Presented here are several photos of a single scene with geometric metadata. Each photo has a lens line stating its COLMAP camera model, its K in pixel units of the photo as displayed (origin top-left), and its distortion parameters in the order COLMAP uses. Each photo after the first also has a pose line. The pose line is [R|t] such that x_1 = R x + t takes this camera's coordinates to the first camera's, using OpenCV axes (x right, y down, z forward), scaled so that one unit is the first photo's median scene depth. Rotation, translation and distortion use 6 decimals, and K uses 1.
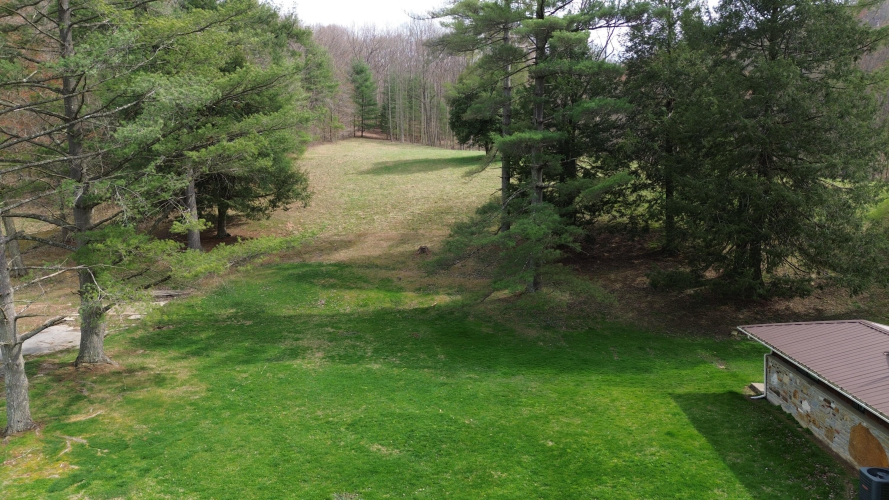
lens RADIAL K [[645.6, 0, 443.5], [0, 645.6, 253.0], [0, 0, 1]] dist [-0.004974, -0.000578]
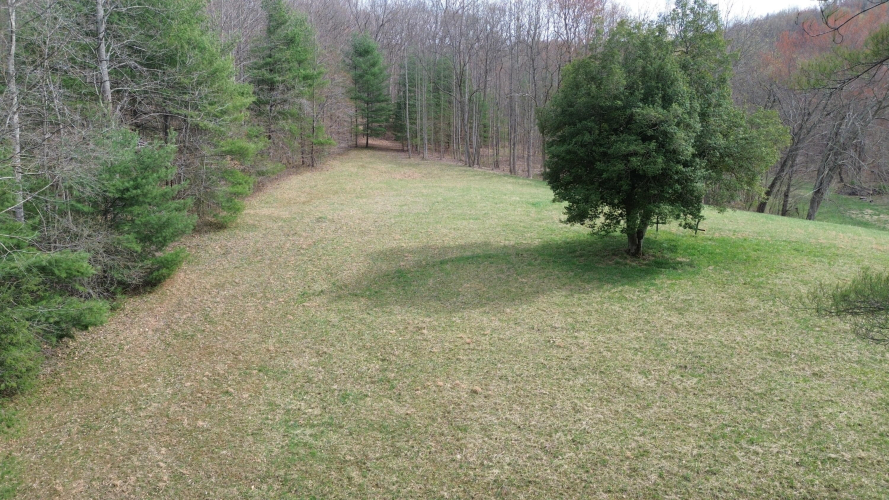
lens RADIAL K [[645.6, 0, 445.4], [0, 645.6, 246.7], [0, 0, 1]] dist [-0.004974, -0.000578]
pose [[0.999732, 0.008756, -0.021409, -0.027298], [-0.008358, 0.999792, 0.018607, -0.089685], [0.021567, -0.018423, 0.999598, 0.318227]]
